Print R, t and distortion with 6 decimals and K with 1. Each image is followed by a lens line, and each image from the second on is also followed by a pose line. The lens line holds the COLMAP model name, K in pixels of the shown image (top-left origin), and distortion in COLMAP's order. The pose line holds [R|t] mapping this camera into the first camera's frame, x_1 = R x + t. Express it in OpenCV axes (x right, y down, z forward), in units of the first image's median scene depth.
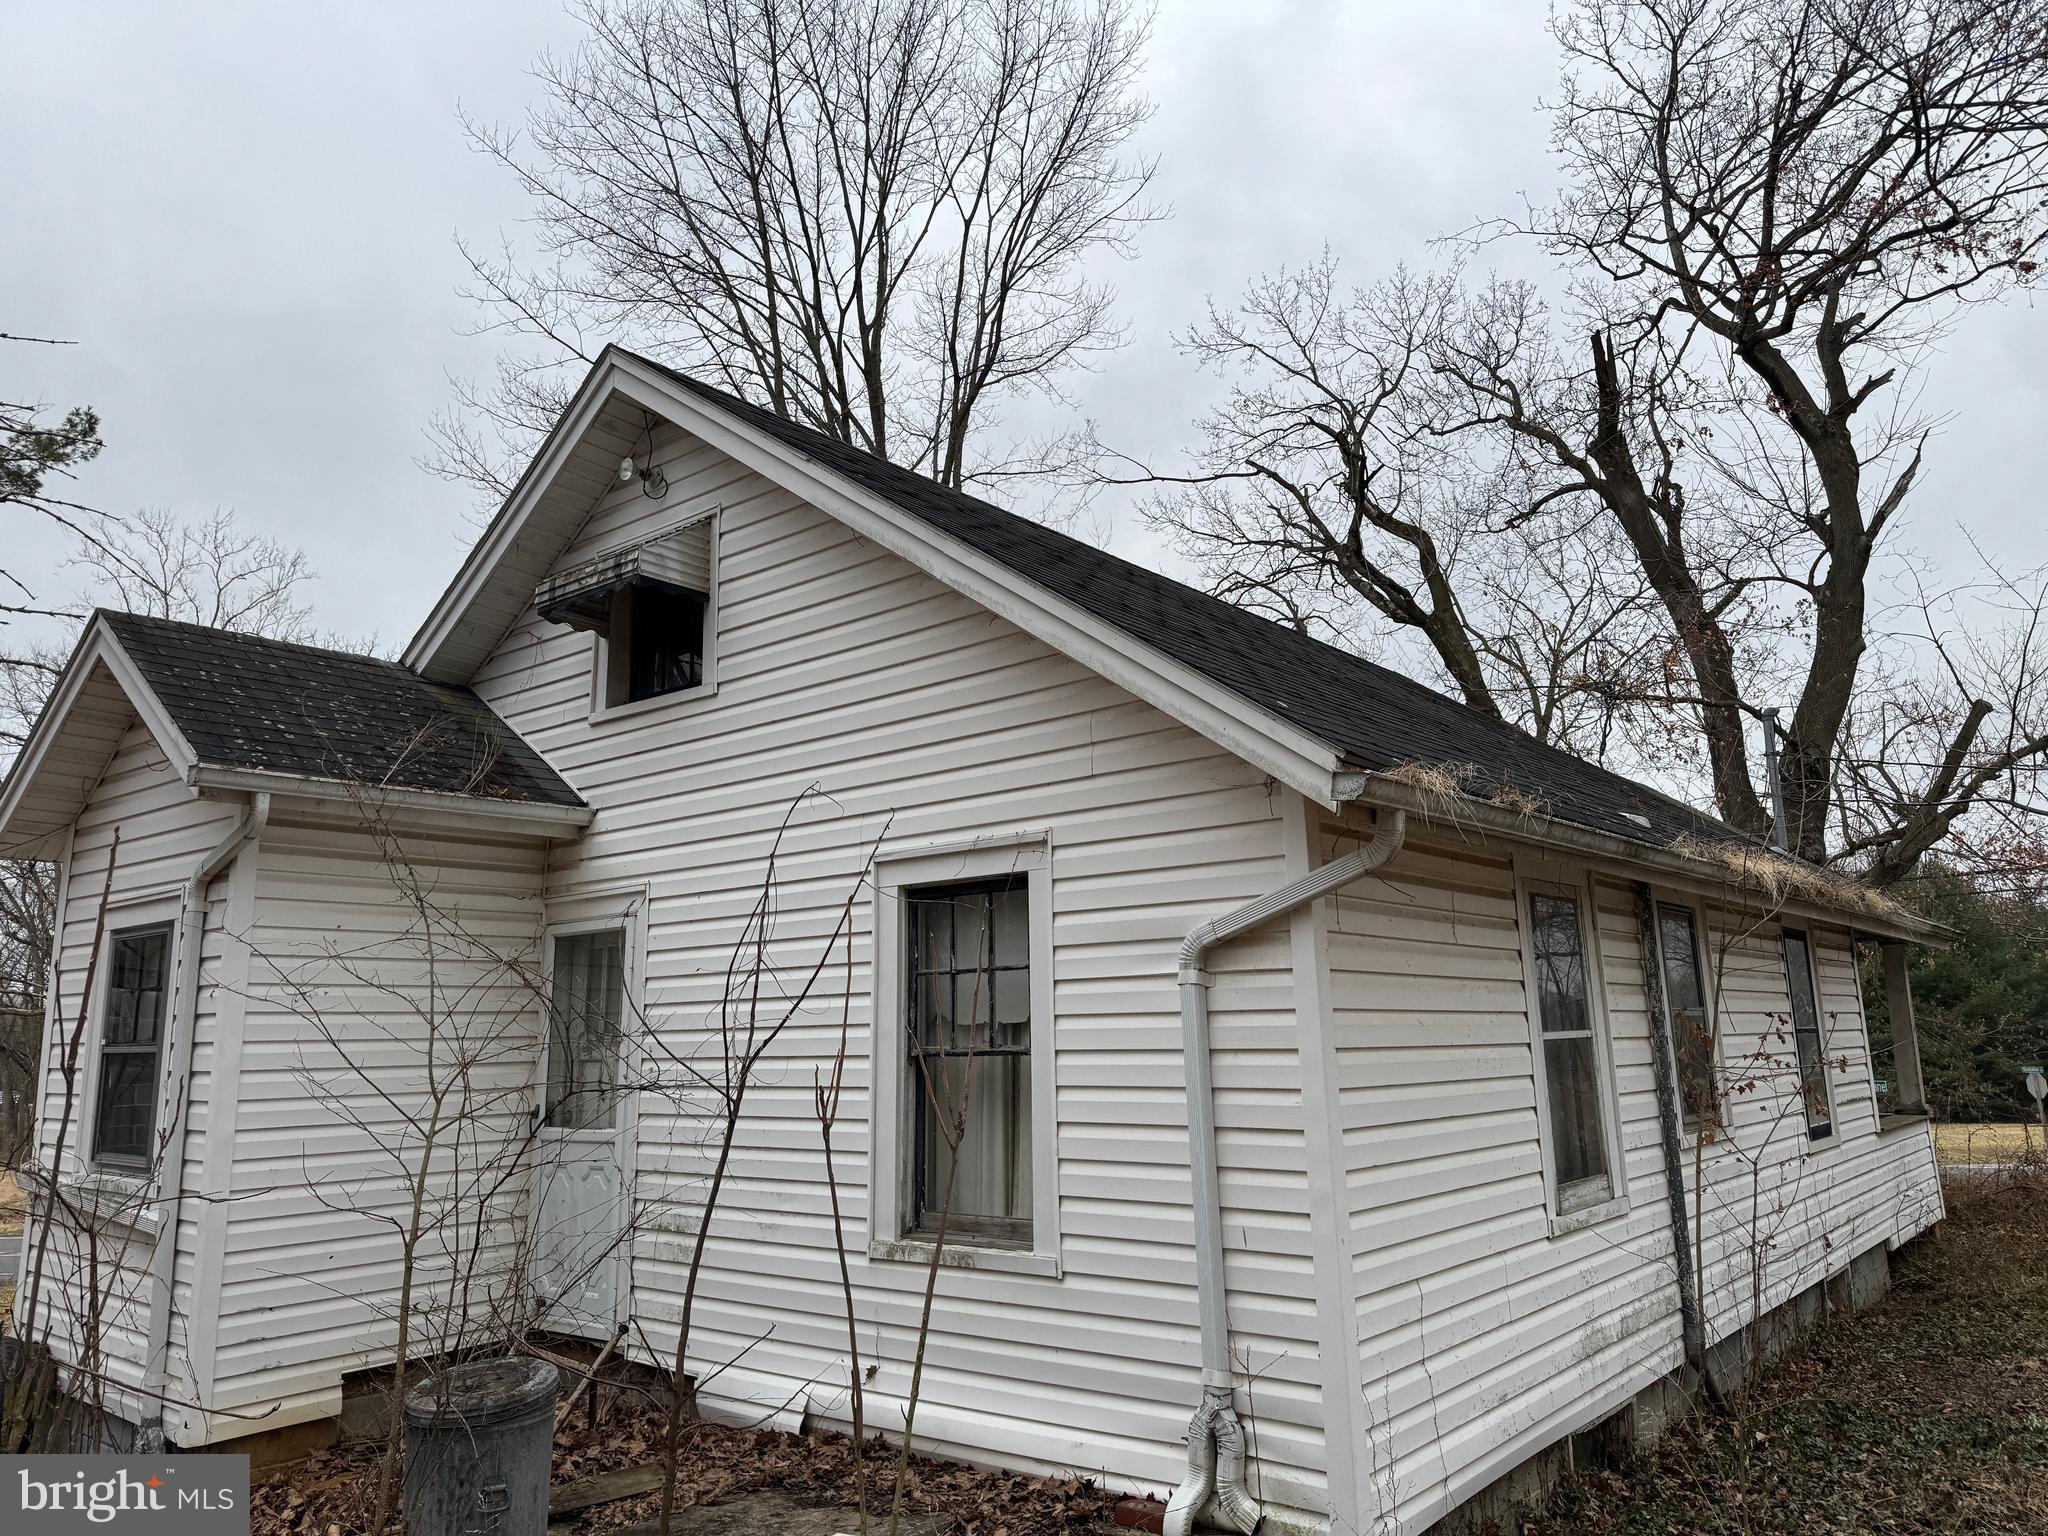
lens RADIAL K [[1479.5, 0, 1018.1], [0, 1479.5, 757.5], [0, 0, 1]] dist [0.086003, -0.113219]
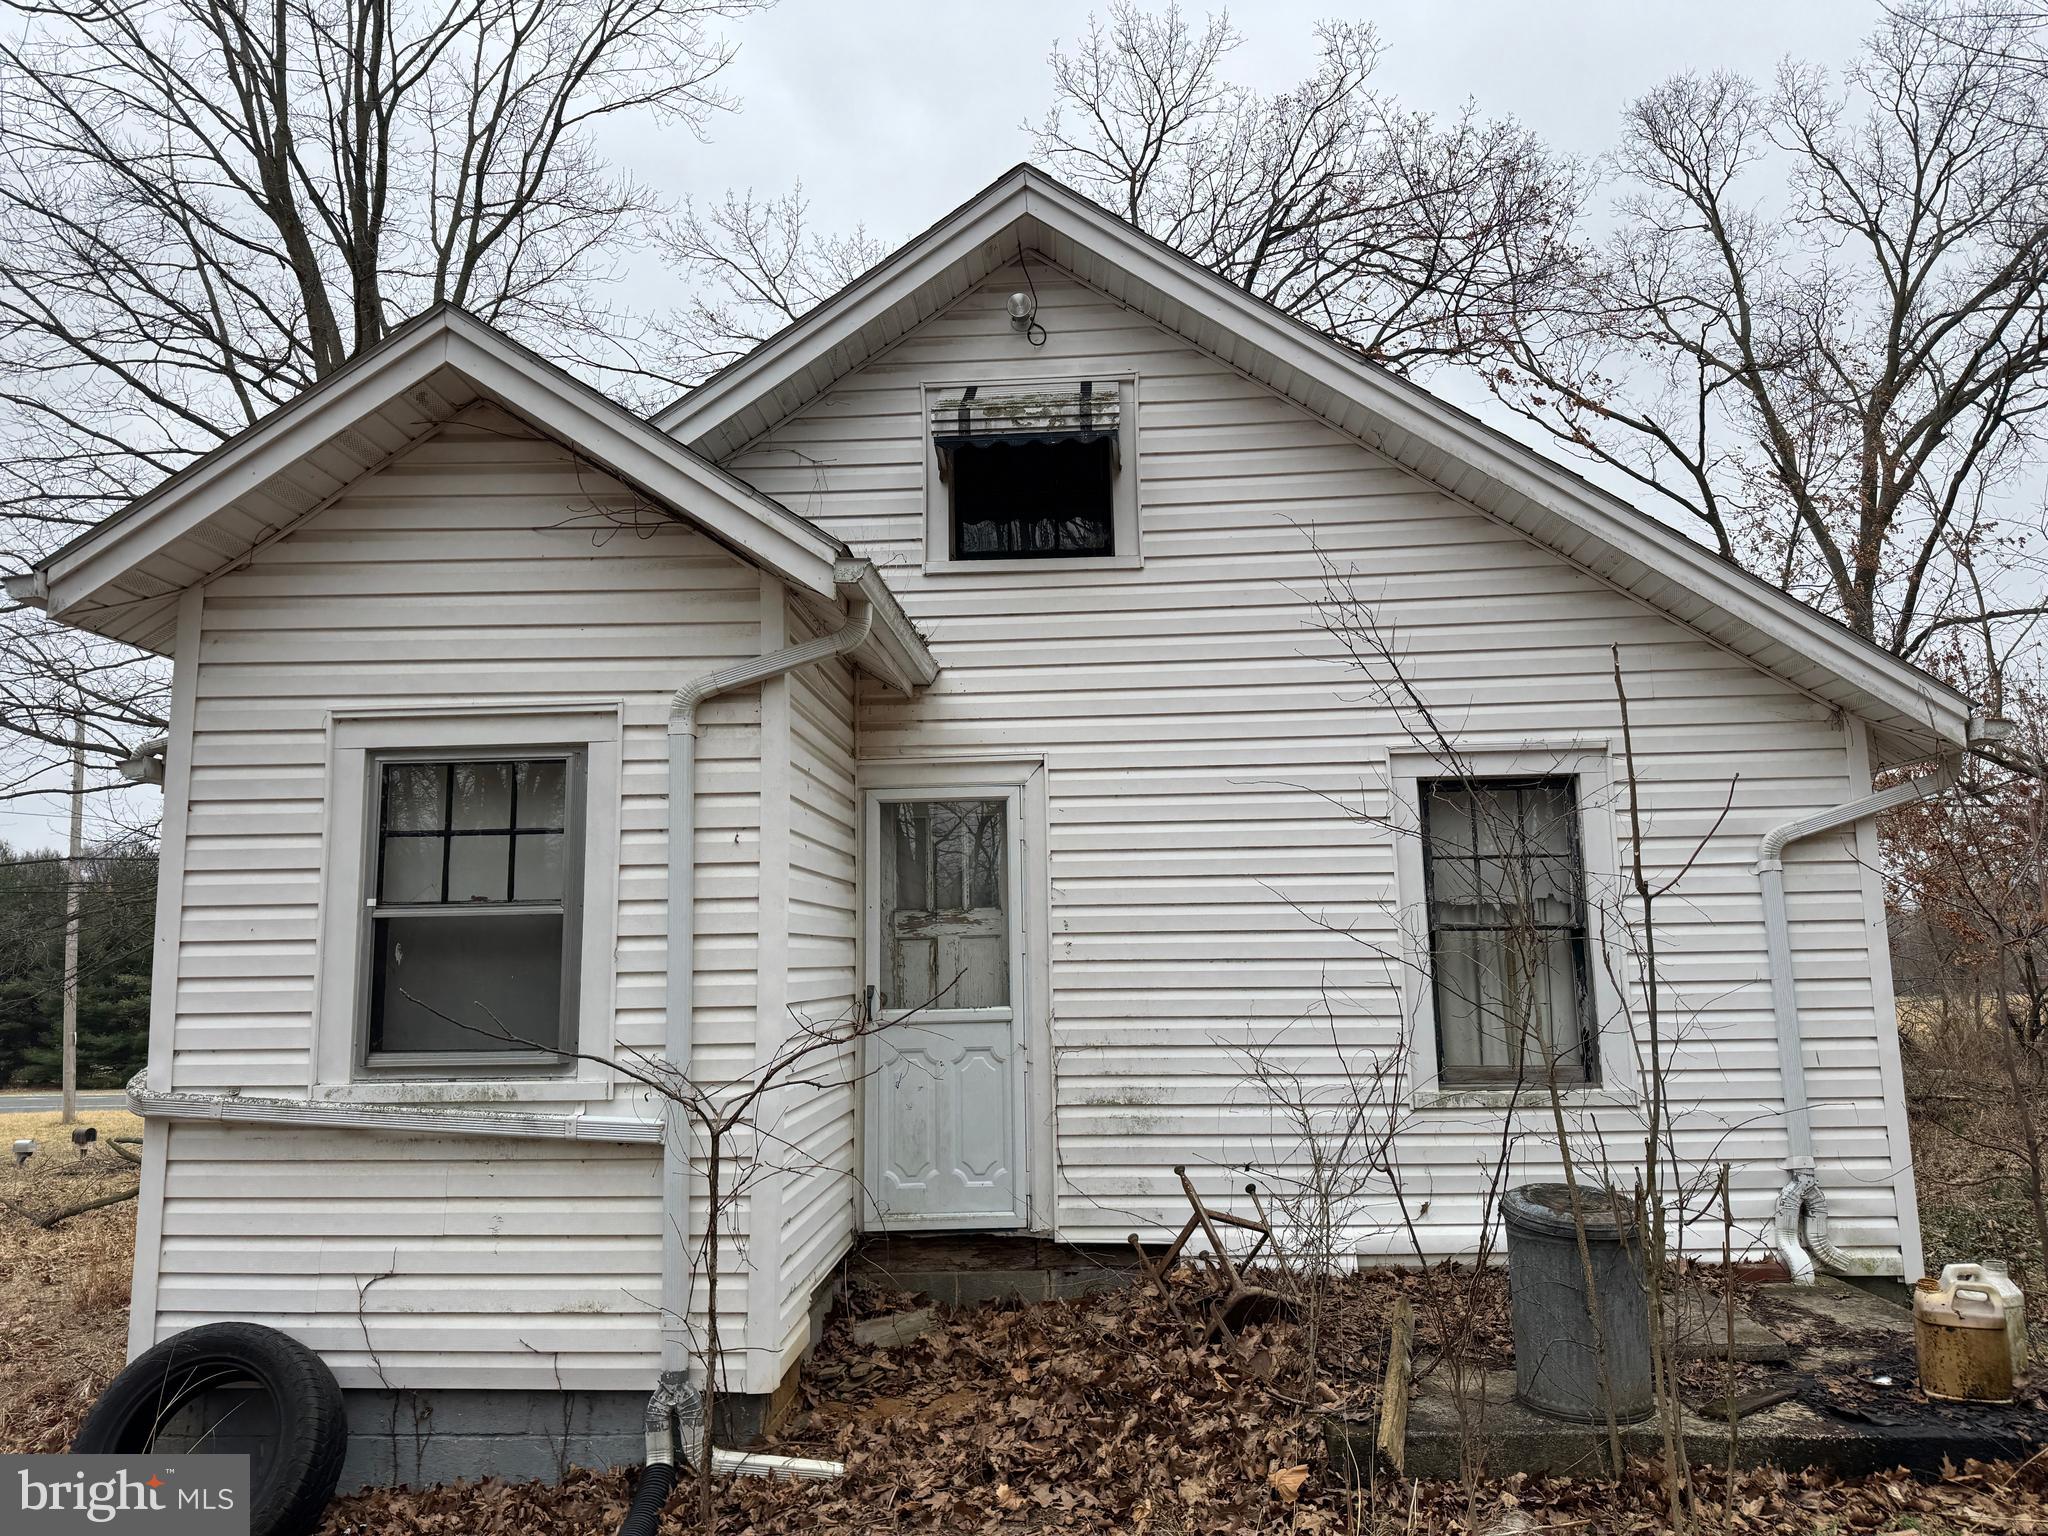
lens RADIAL K [[1479.5, 0, 1011.6], [0, 1479.5, 775.5], [0, 0, 1]] dist [0.086003, -0.113219]
pose [[0.802031, 0.080409, 0.591845, -0.818143], [-0.109729, 0.993868, 0.013670, 0.087091], [-0.587117, -0.075906, 0.805936, 0.245118]]
